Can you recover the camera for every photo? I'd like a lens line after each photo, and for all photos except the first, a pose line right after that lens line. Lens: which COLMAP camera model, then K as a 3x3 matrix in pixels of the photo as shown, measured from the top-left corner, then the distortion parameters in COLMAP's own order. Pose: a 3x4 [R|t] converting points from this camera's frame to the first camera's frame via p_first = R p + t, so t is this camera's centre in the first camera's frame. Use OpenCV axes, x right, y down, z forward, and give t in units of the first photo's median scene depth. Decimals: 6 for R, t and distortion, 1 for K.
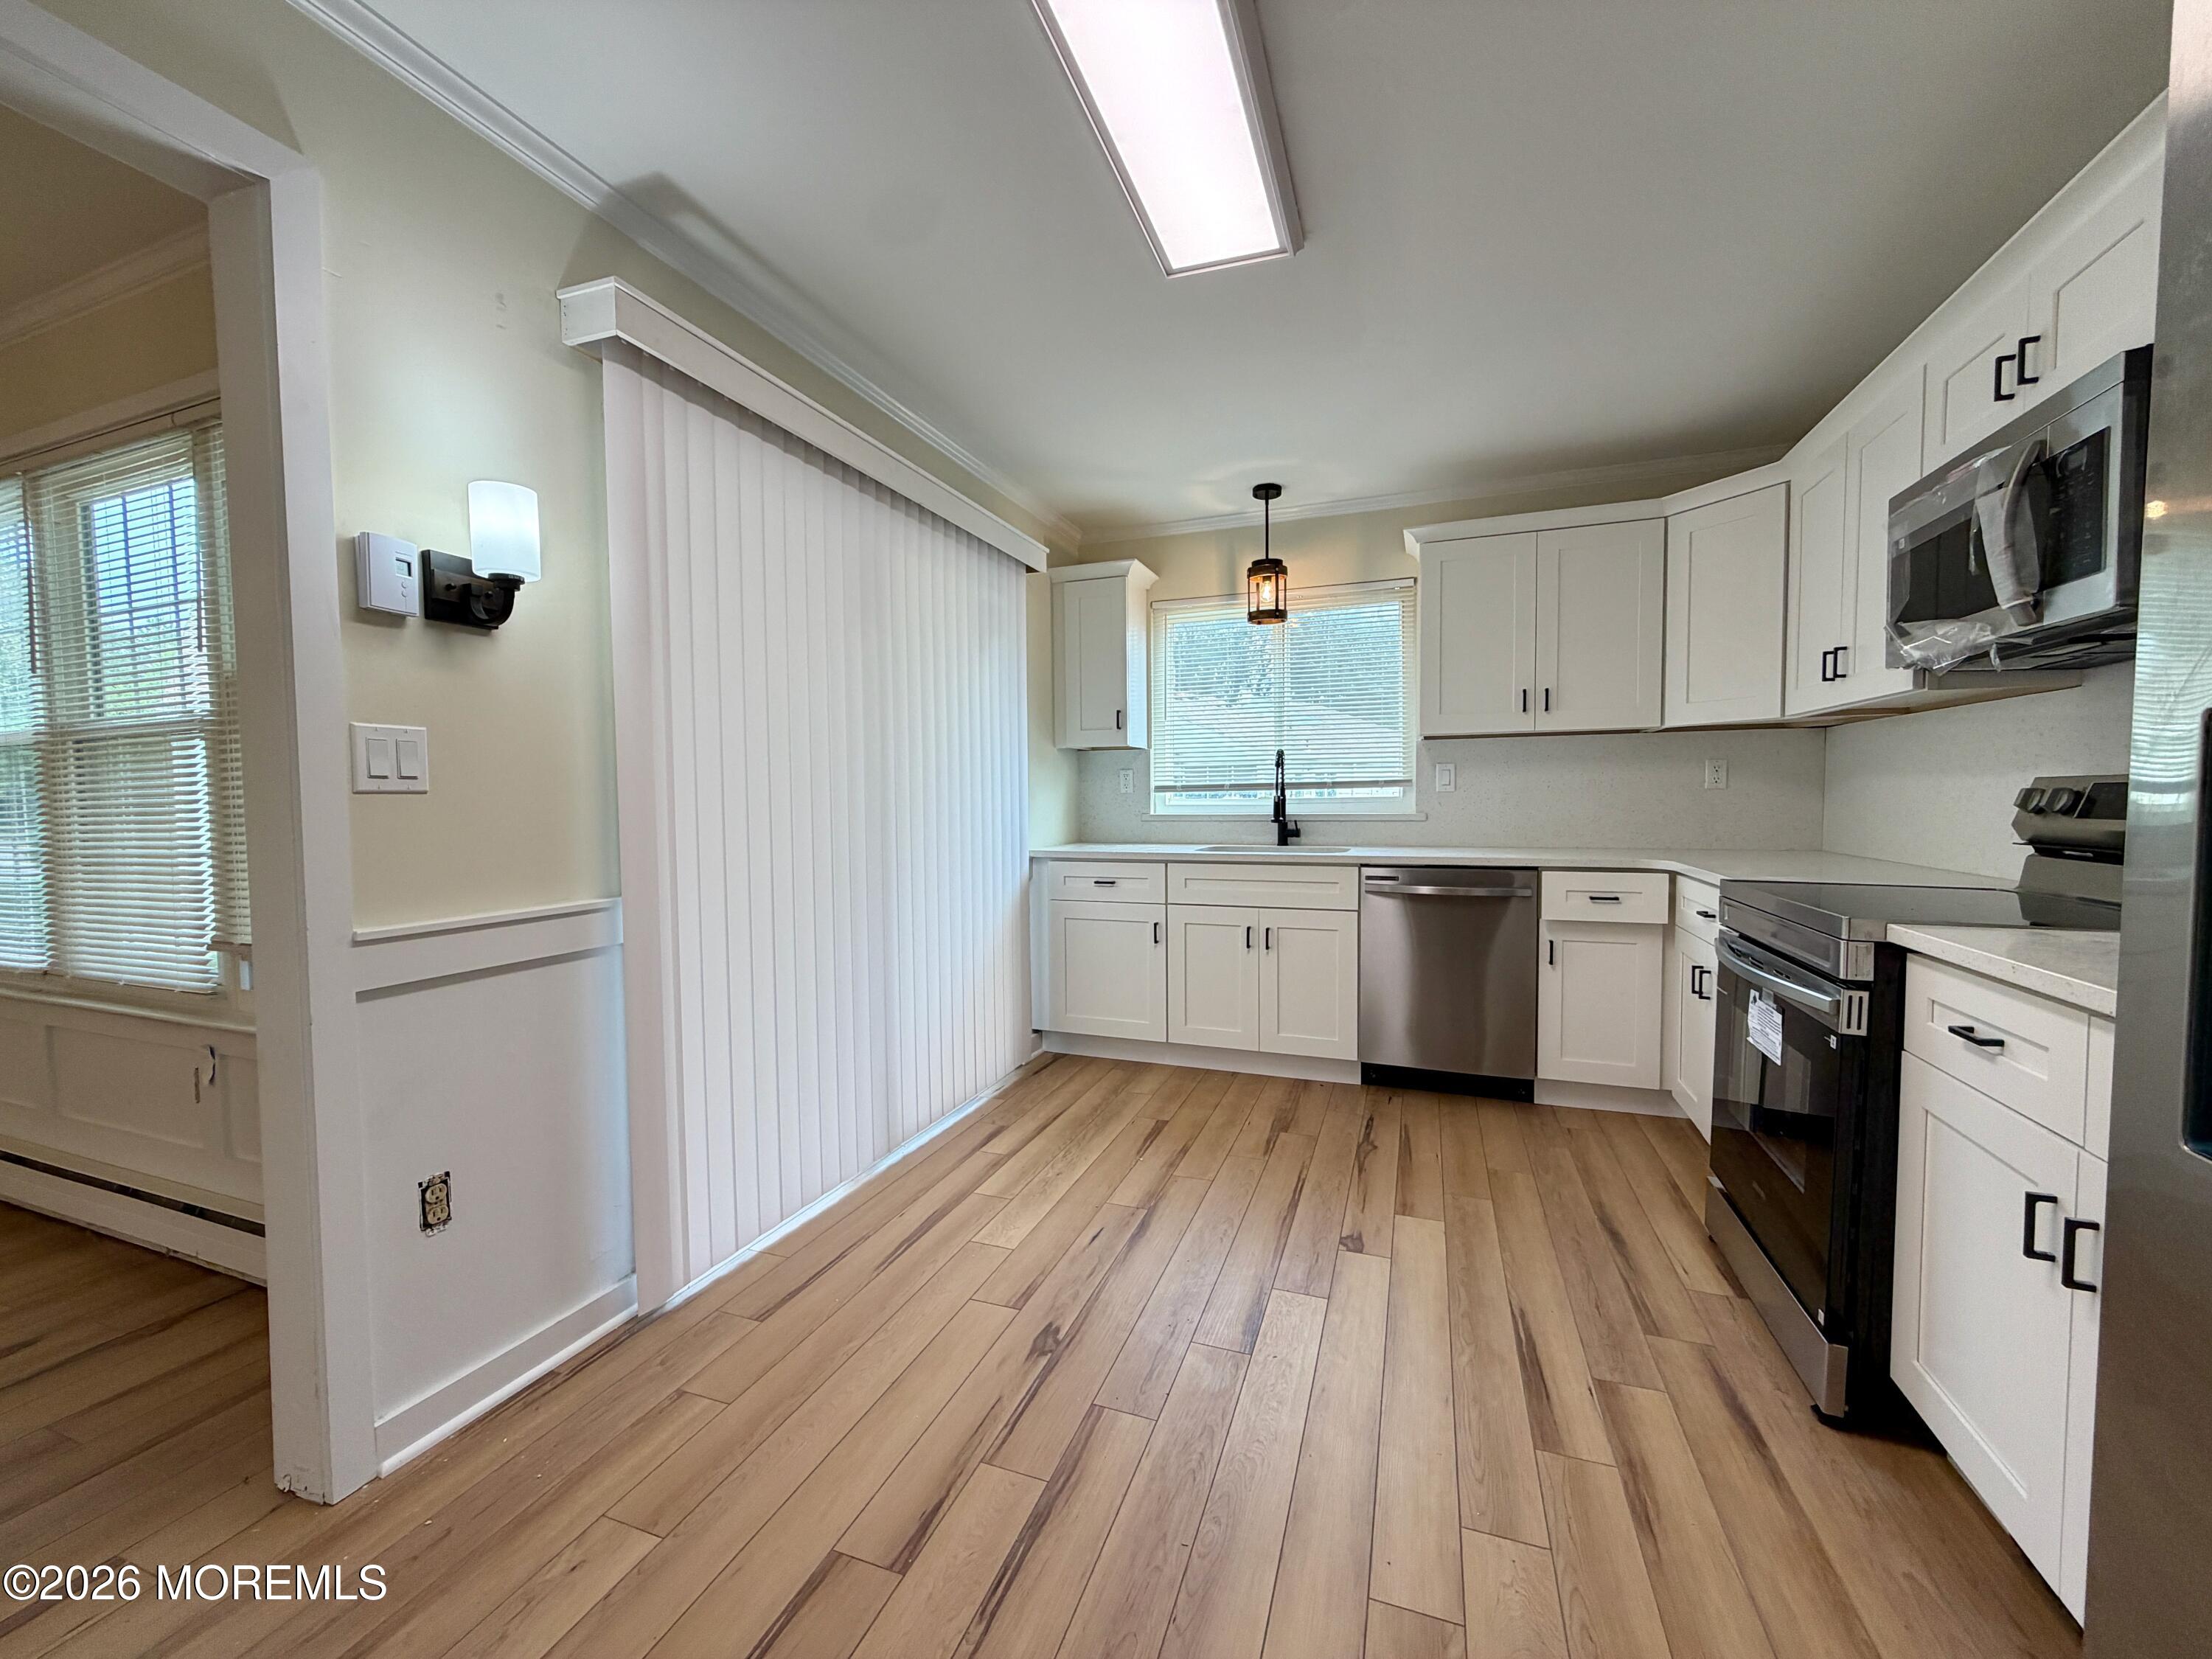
lens RADIAL K [[881.0, 0, 1095.0], [0, 881.0, 834.6], [0, 0, 1]] dist [0.001309, 0.000426]
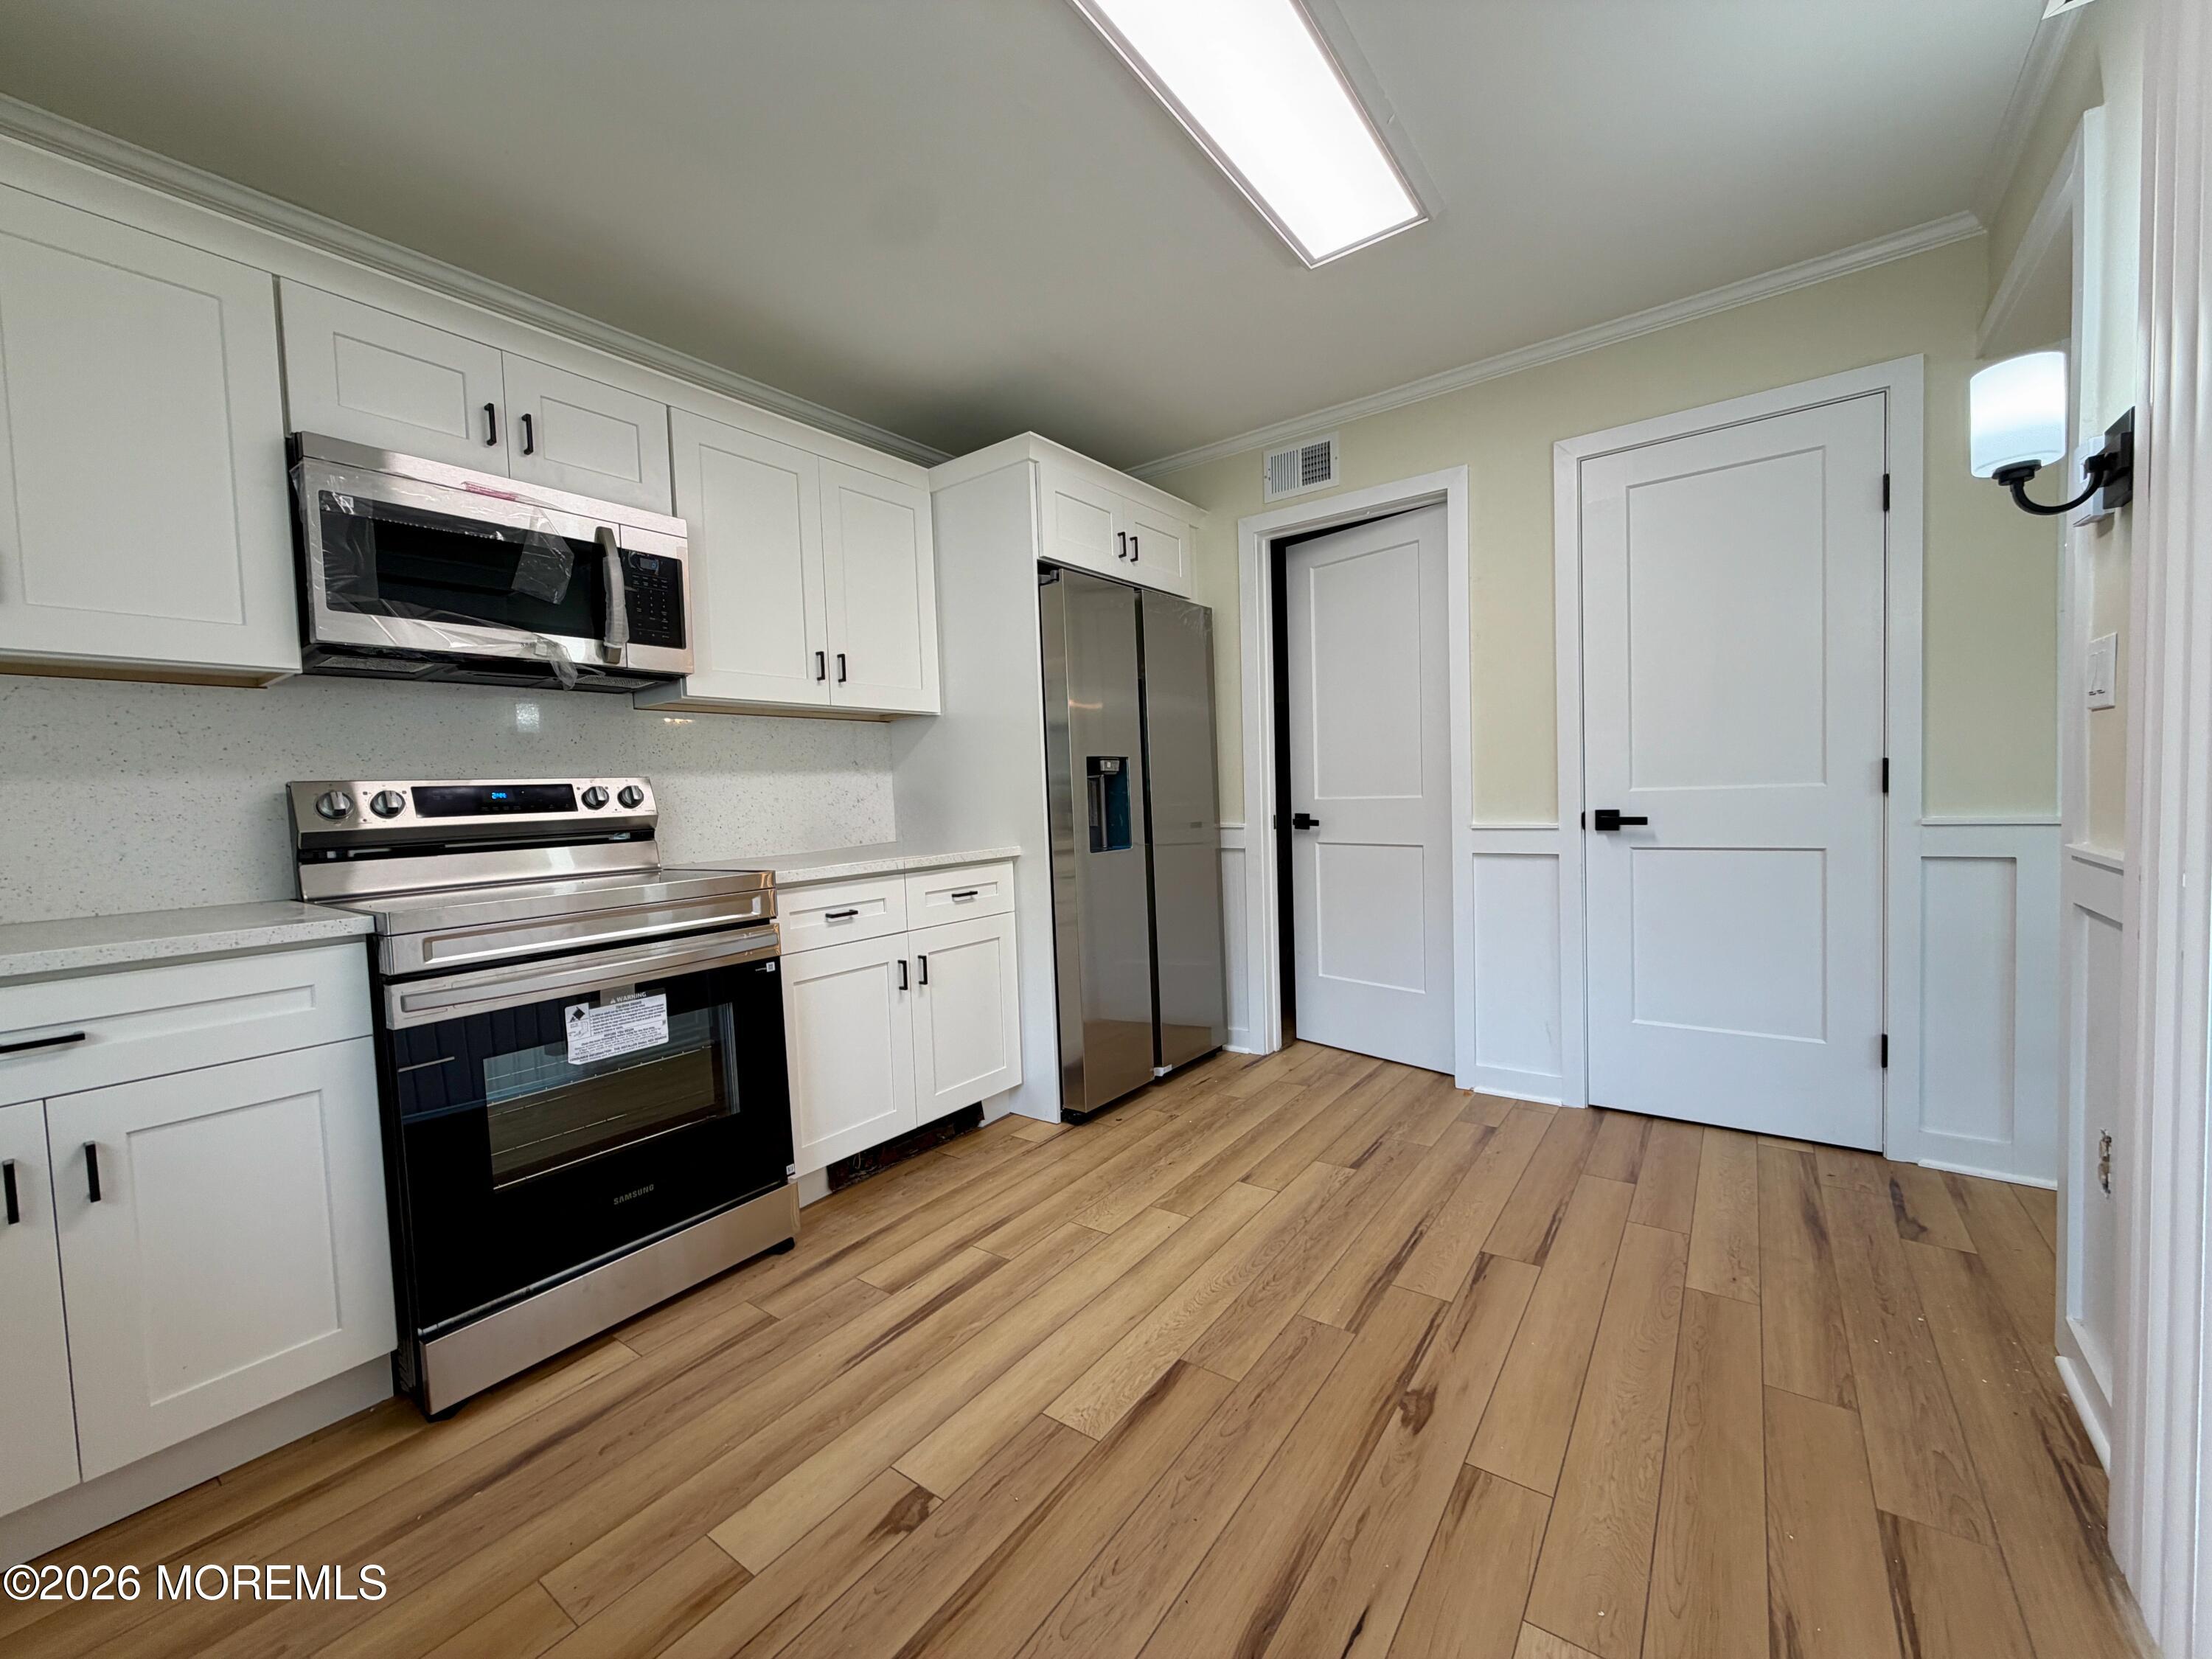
lens RADIAL K [[881.0, 0, 1095.0], [0, 881.0, 834.6], [0, 0, 1]] dist [0.001309, 0.000426]
pose [[-0.960653, 0.028650, 0.276268, -0.006804], [0.055578, 0.994377, 0.090136, -0.036160], [-0.272132, 0.101944, -0.956845, 1.327856]]
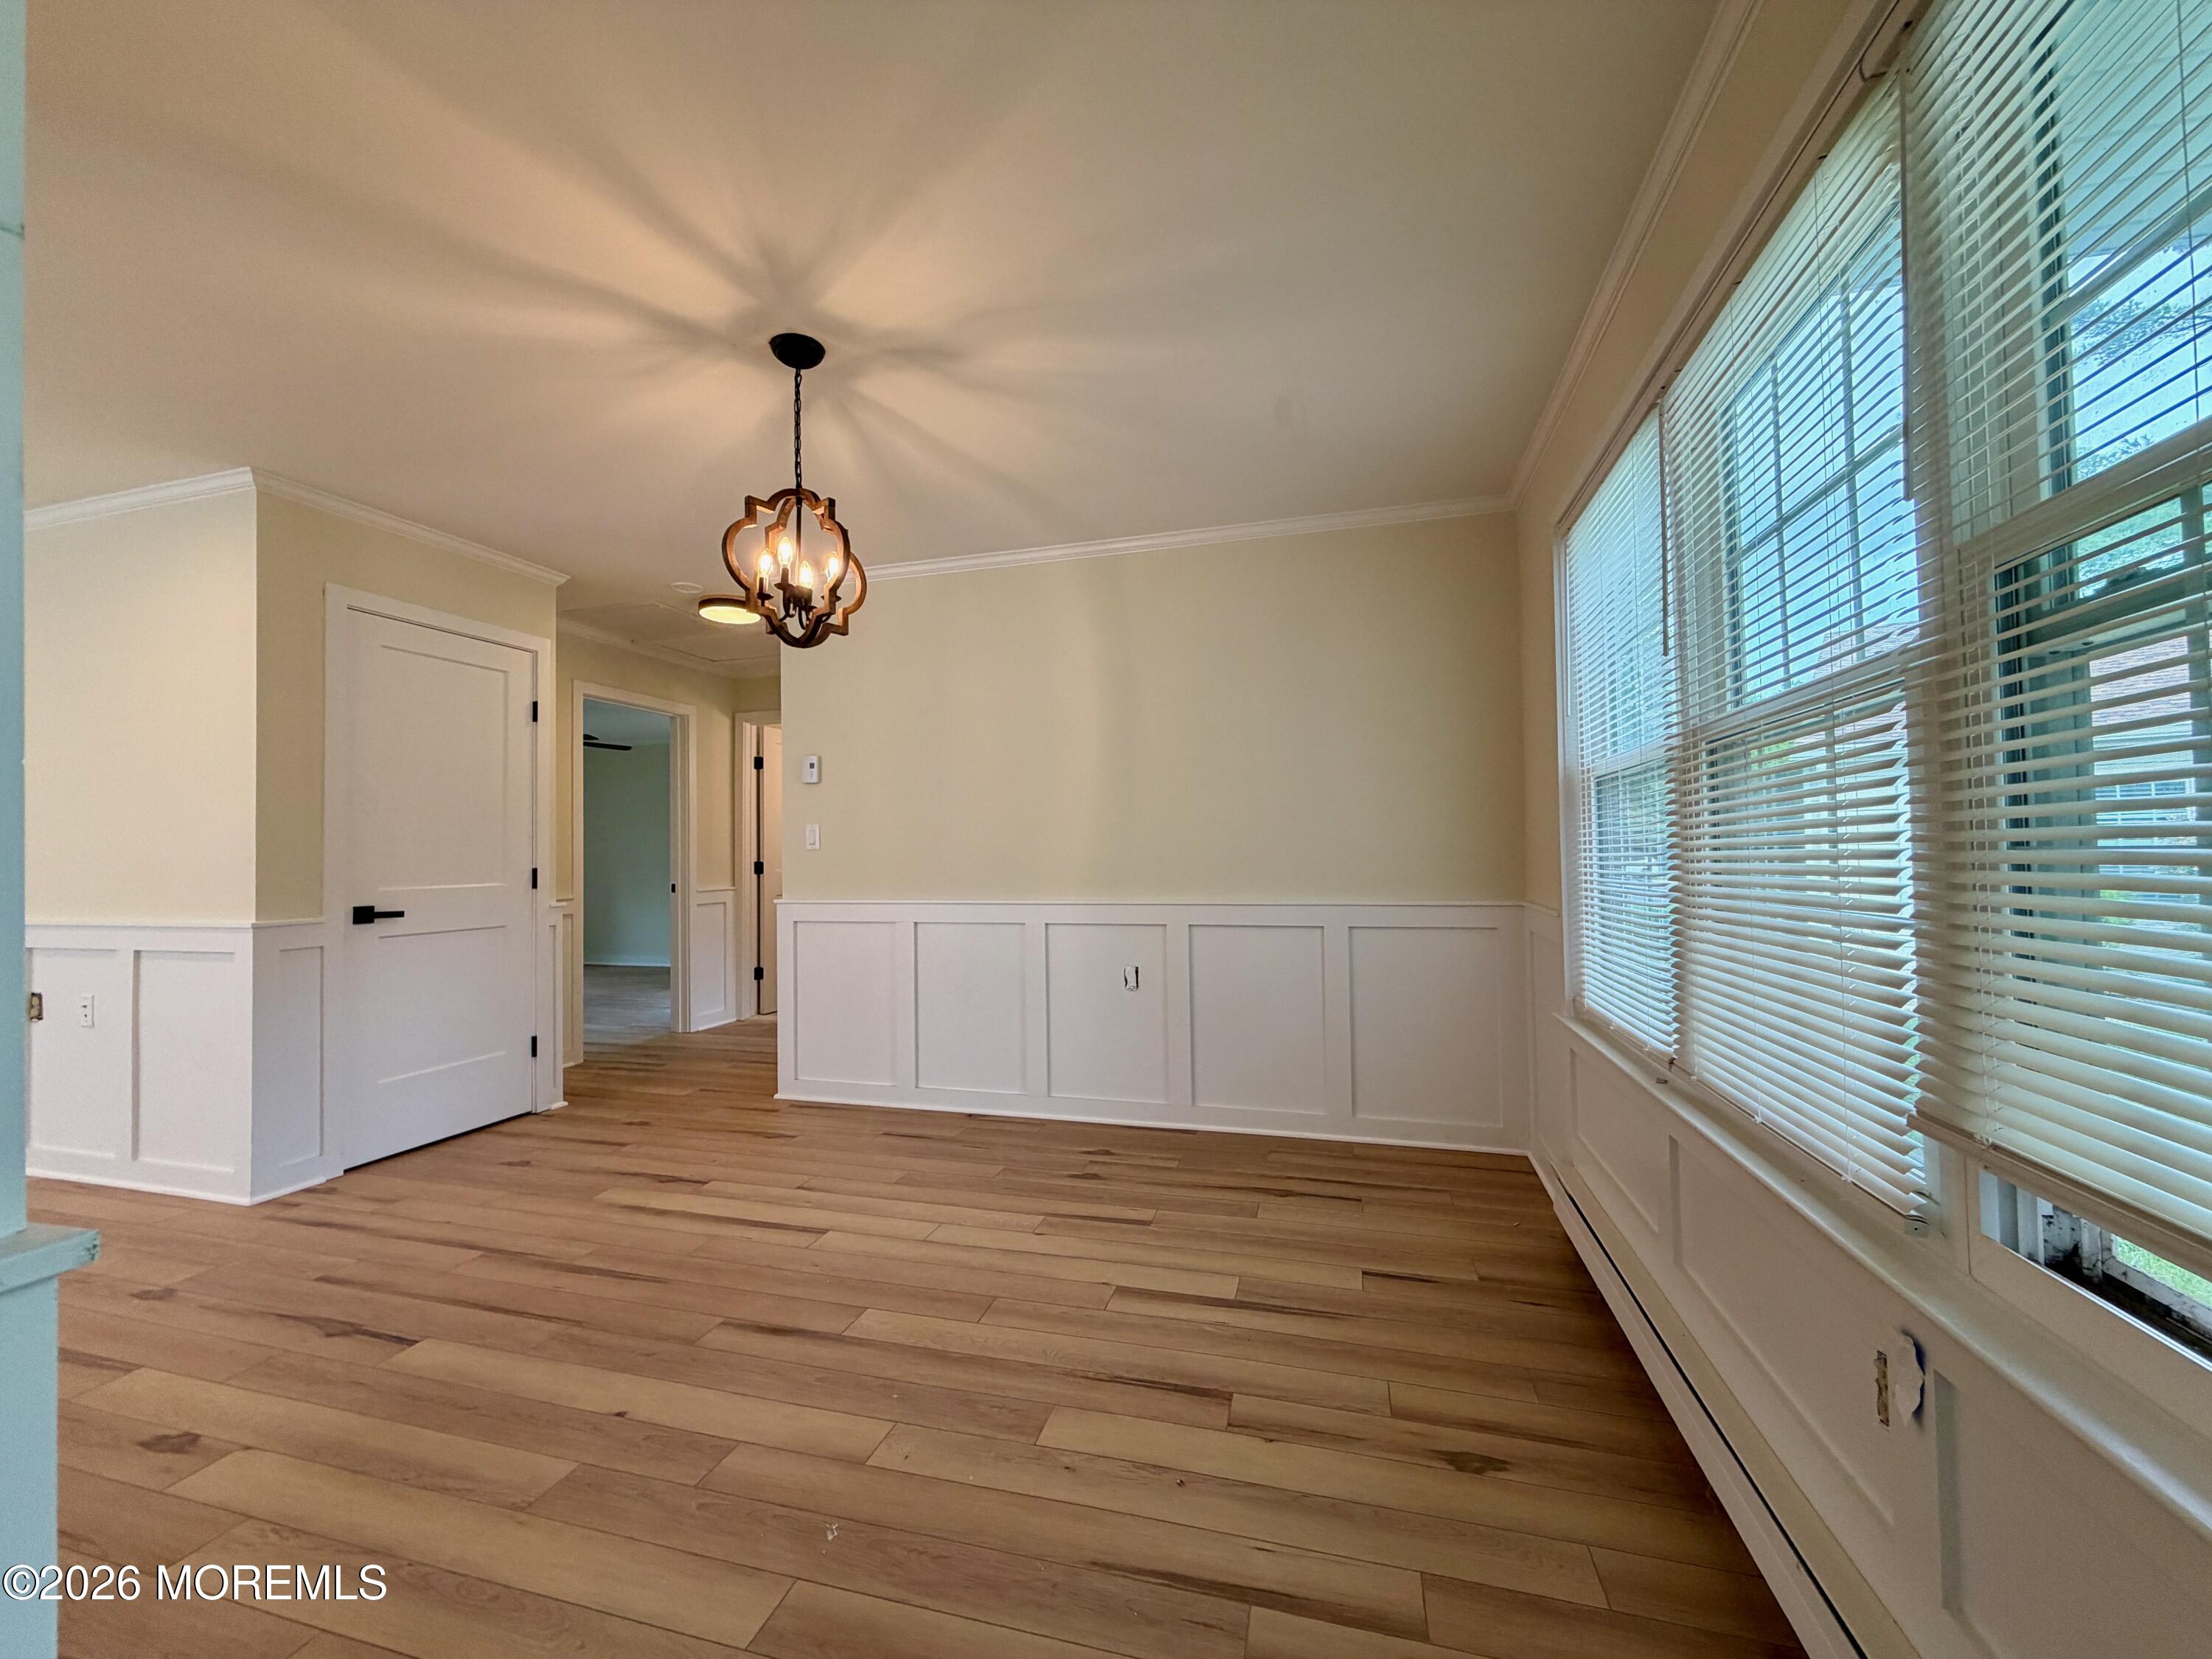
lens RADIAL K [[881.0, 0, 1095.0], [0, 881.0, 834.6], [0, 0, 1]] dist [0.001309, 0.000426]
pose [[0.085163, -0.018608, -0.996193, -0.478963], [-0.032344, 0.999247, -0.021430, -0.001298], [0.995842, 0.034046, 0.084497, 0.438950]]
